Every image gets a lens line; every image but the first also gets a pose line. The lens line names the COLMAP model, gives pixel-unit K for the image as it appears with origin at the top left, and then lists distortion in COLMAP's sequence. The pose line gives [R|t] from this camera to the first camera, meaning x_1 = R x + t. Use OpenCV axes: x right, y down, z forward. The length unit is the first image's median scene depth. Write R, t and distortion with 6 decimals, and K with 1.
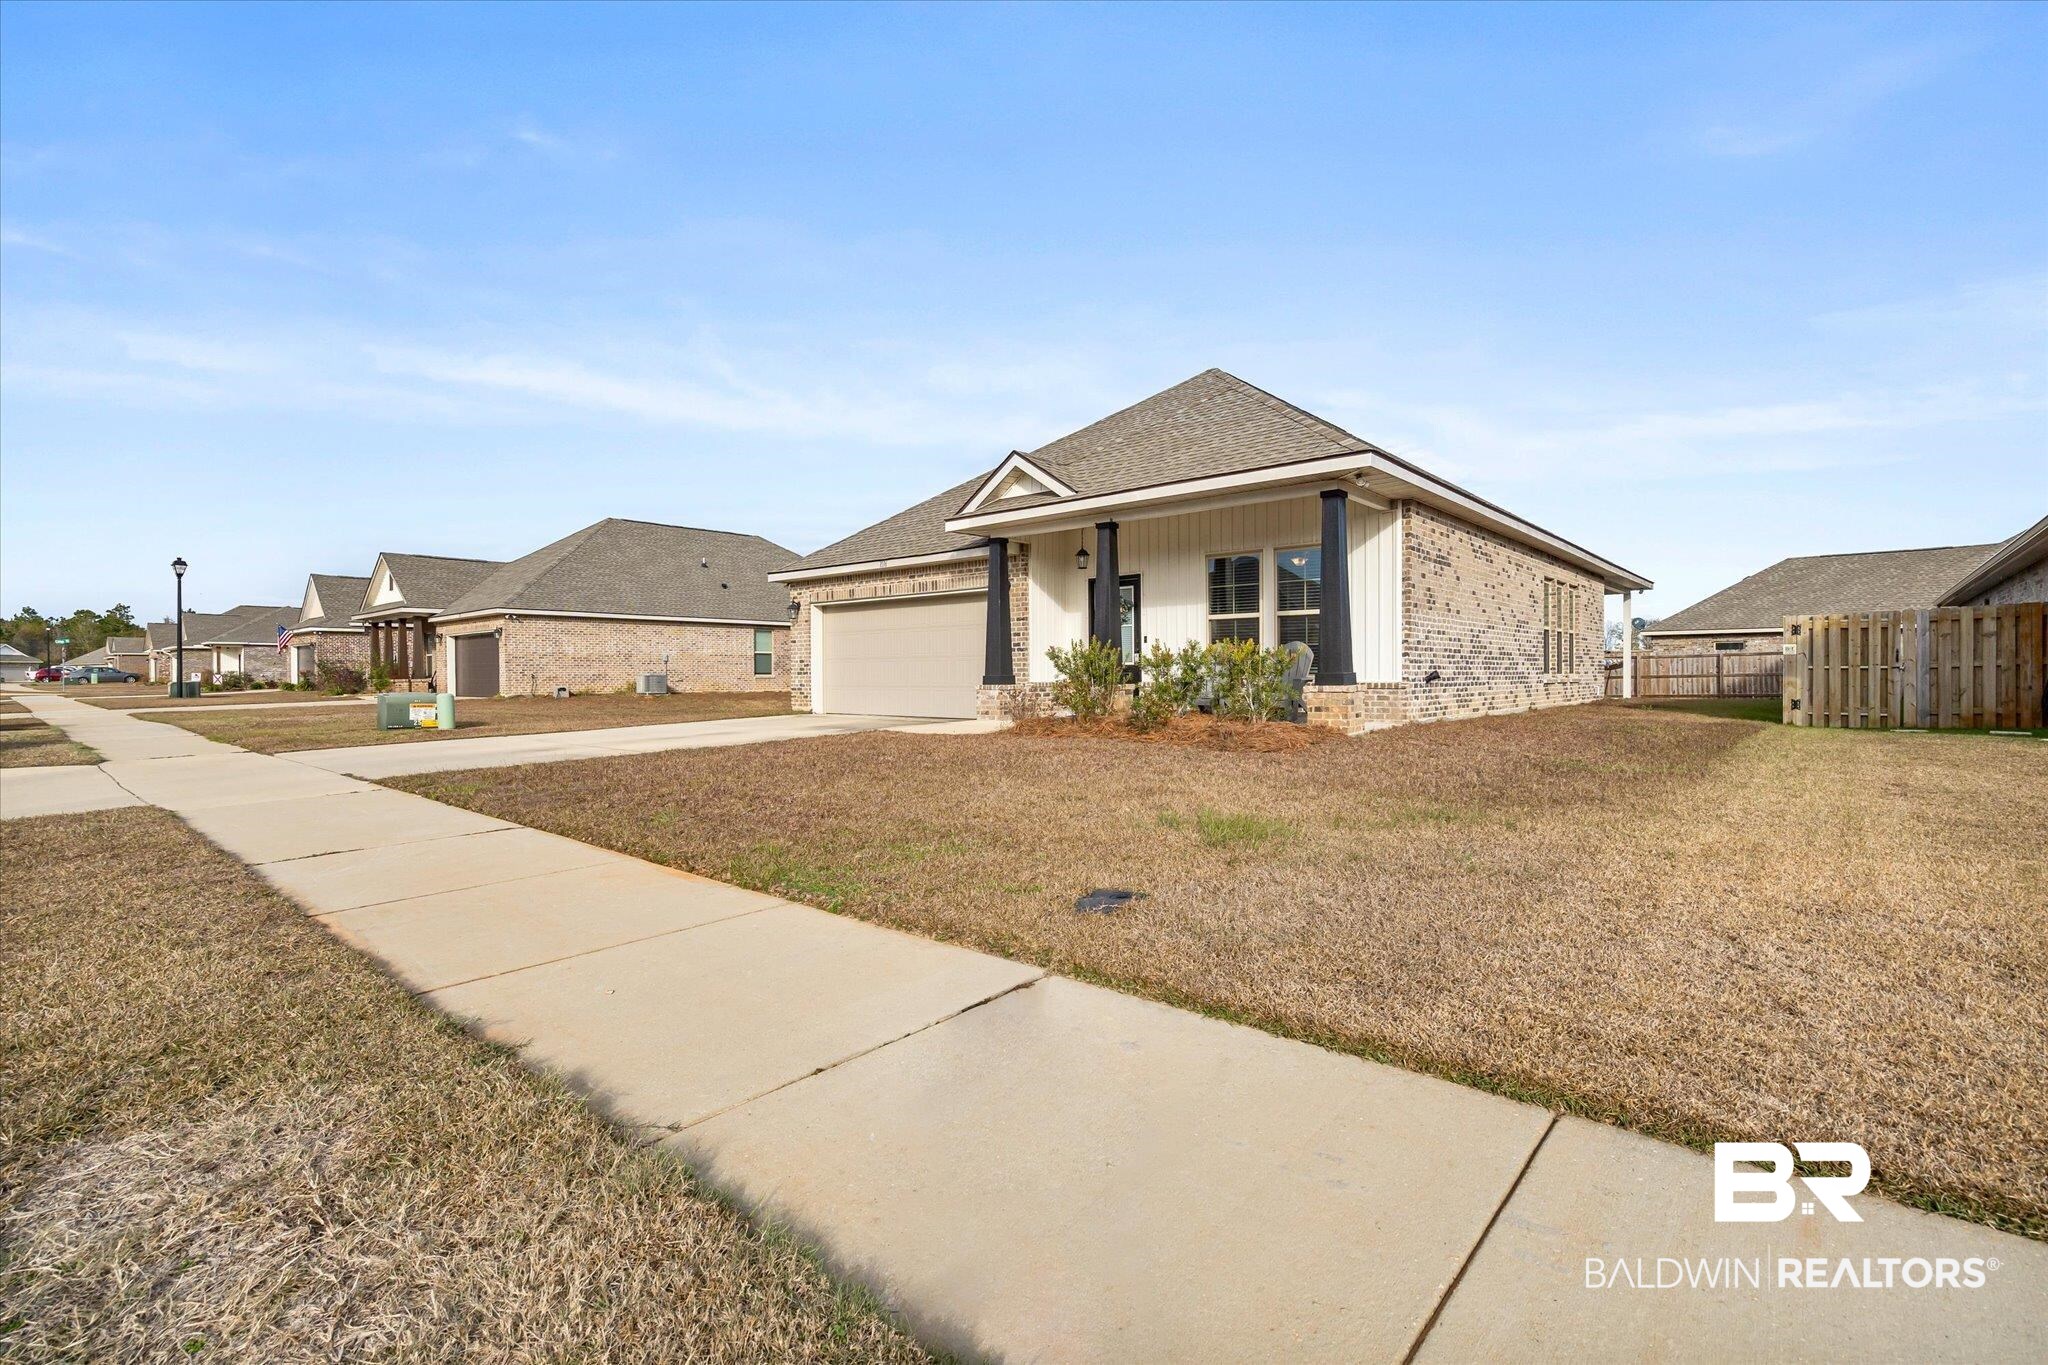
lens RADIAL K [[939.5, 0, 1029.7], [0, 939.5, 680.4], [0, 0, 1]] dist [-0.013883, 0.000549]
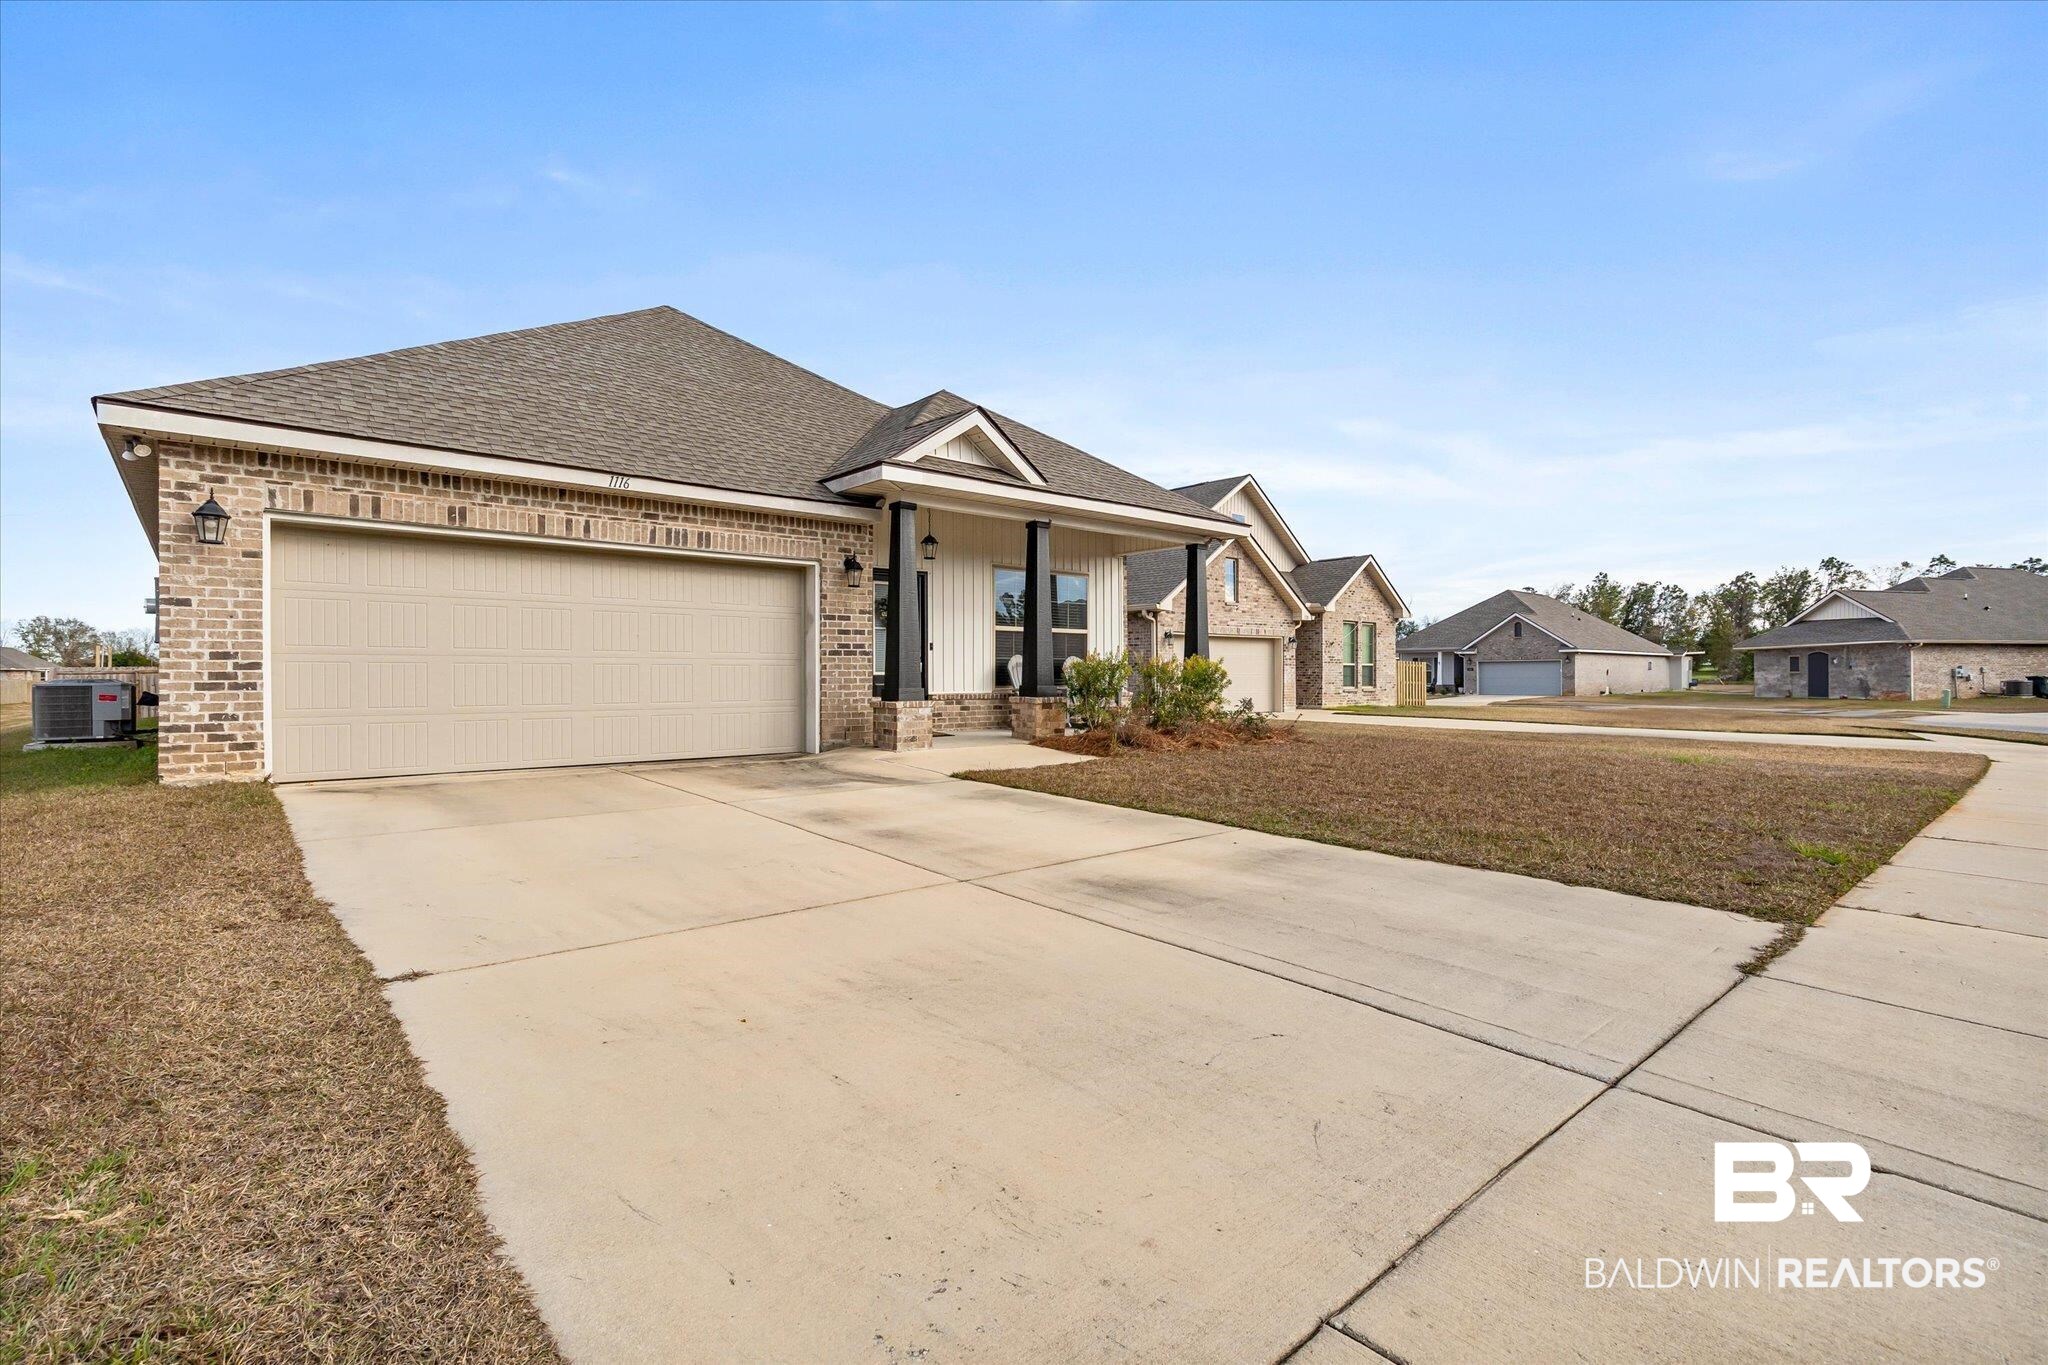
lens RADIAL K [[939.5, 0, 1019.7], [0, 939.5, 674.2], [0, 0, 1]] dist [-0.013883, 0.000549]
pose [[0.138724, 0.008511, 0.990295, -0.728300], [0.006696, 0.999932, -0.009532, -0.008341], [-0.990309, 0.007954, 0.138657, 0.778946]]
